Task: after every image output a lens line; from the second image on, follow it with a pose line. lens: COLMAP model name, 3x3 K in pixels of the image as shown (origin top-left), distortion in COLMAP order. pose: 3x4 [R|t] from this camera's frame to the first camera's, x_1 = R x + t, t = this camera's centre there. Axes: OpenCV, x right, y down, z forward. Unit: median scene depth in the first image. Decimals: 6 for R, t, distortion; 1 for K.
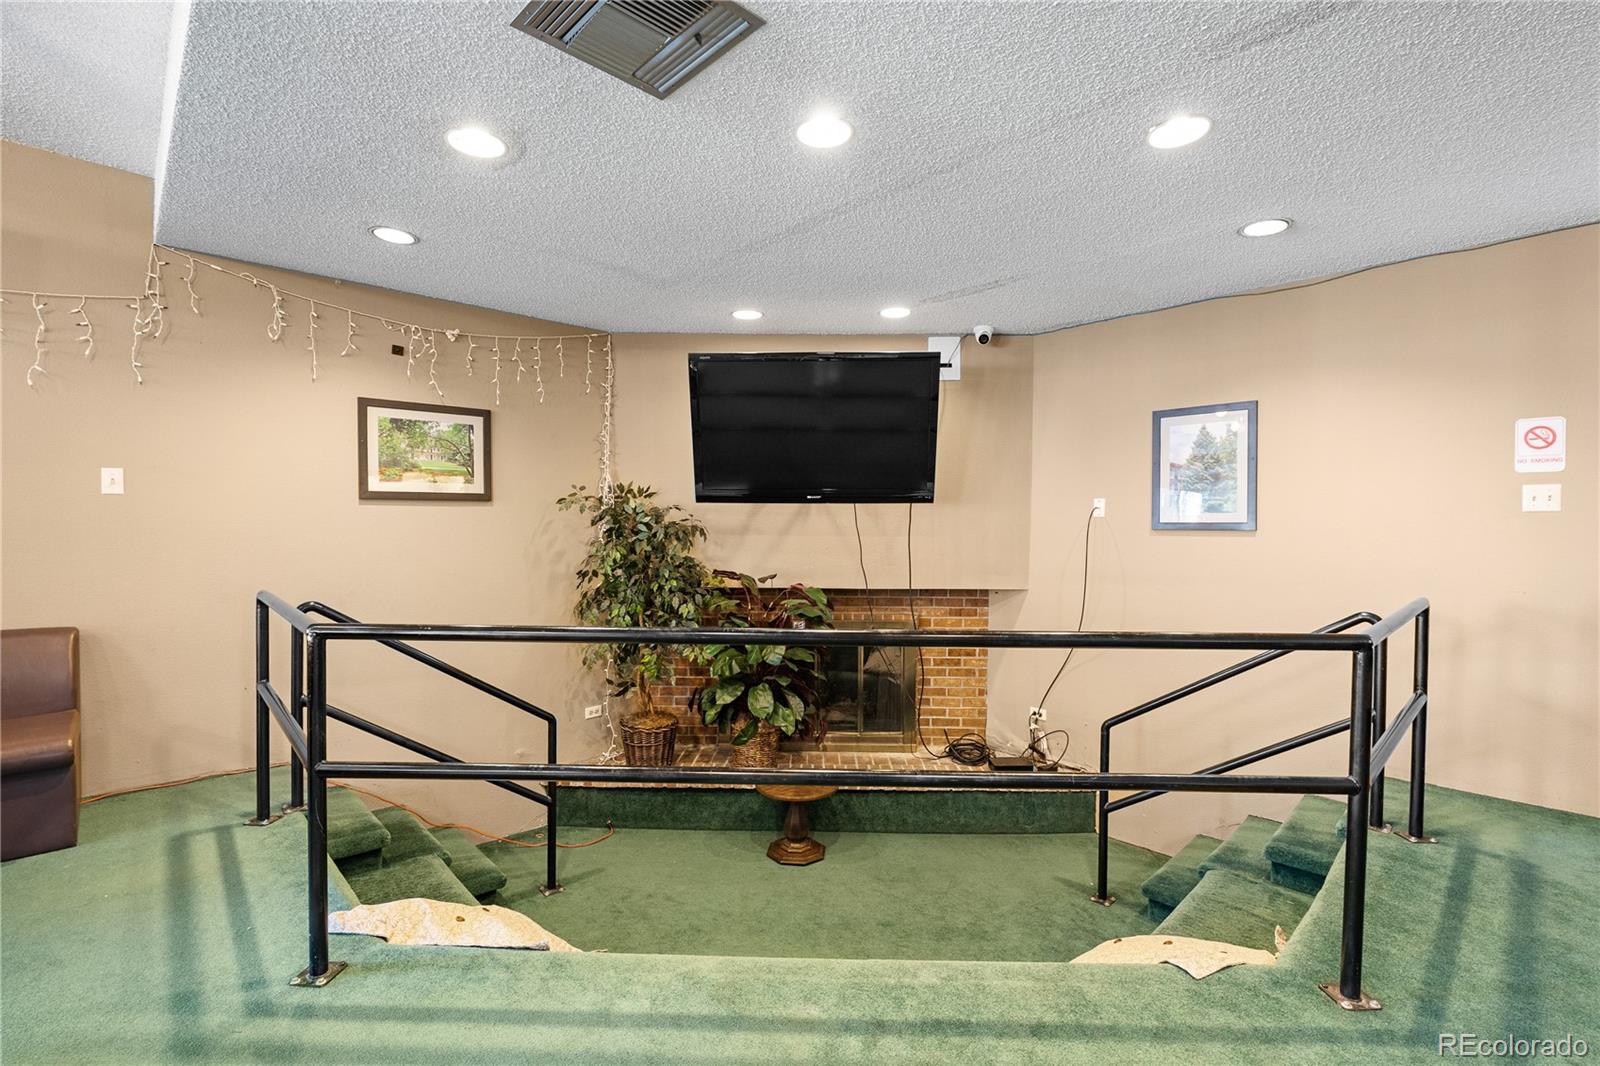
lens RADIAL K [[728.5, 0, 806.3], [0, 728.5, 526.4], [0, 0, 1]] dist [-0.021258, 0.006669]
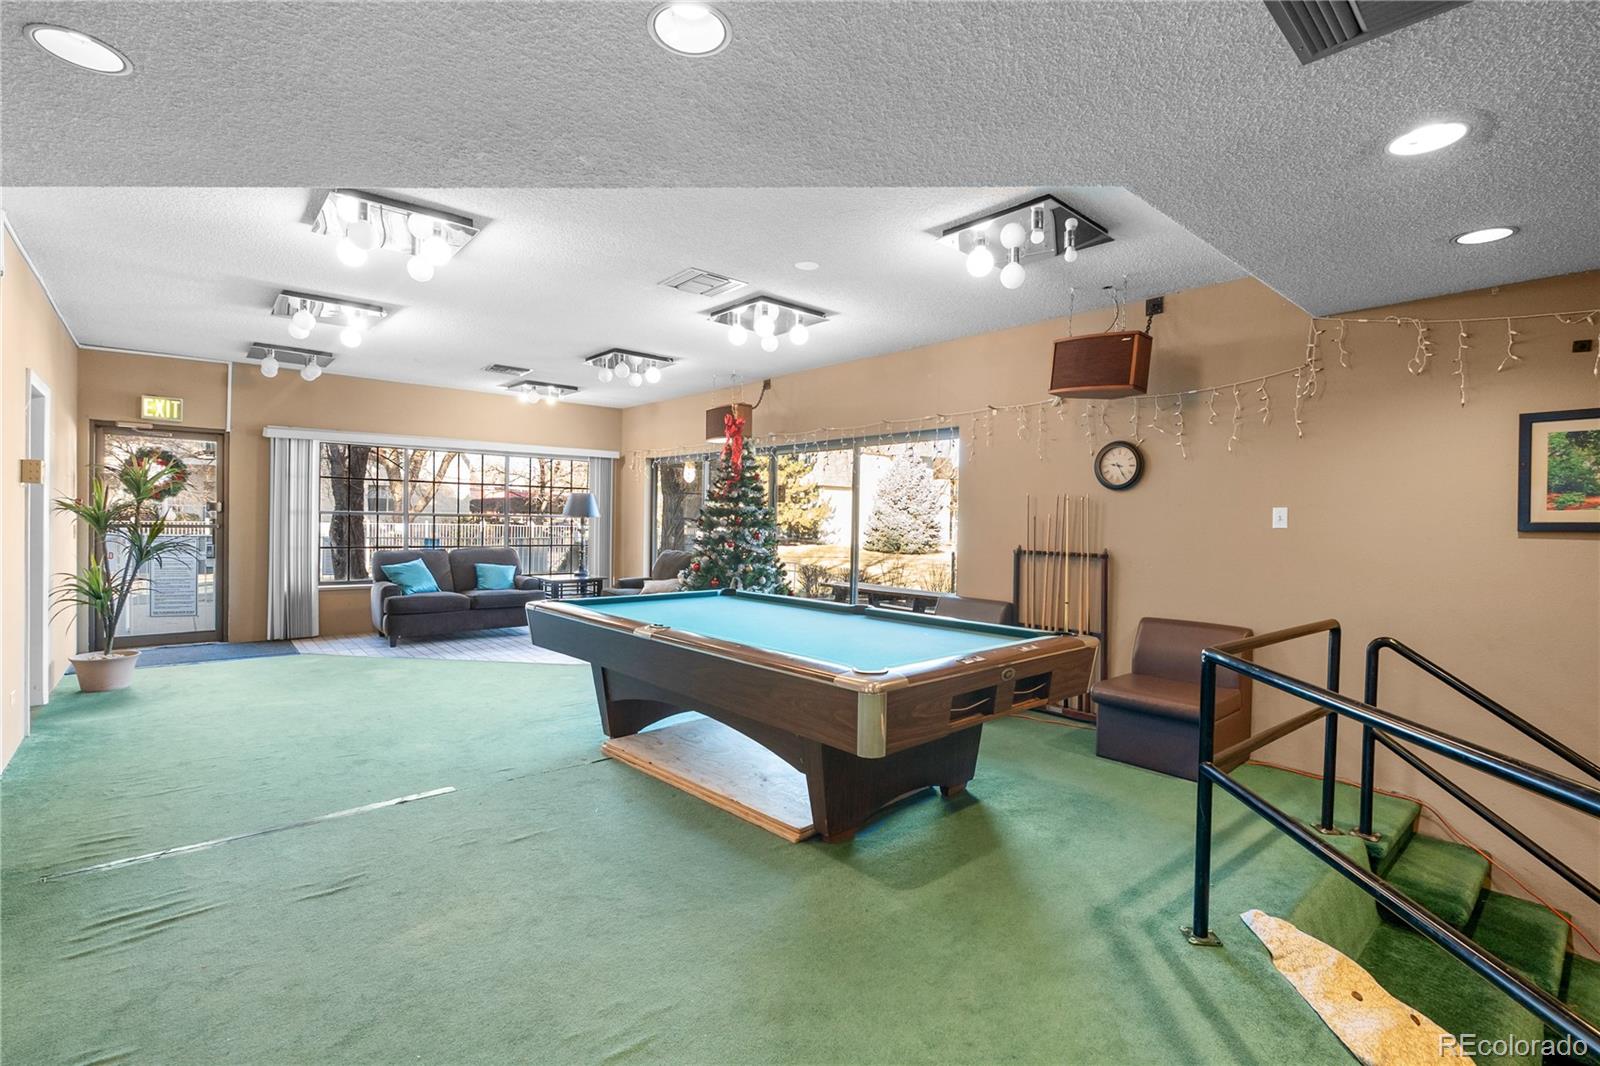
lens RADIAL K [[728.5, 0, 806.3], [0, 728.5, 526.4], [0, 0, 1]] dist [-0.021258, 0.006669]
pose [[-0.050473, 0.001759, -0.998724, 0.282657], [-0.023215, 0.999726, 0.002934, -0.026964], [0.998456, 0.023333, -0.050418, 0.192863]]
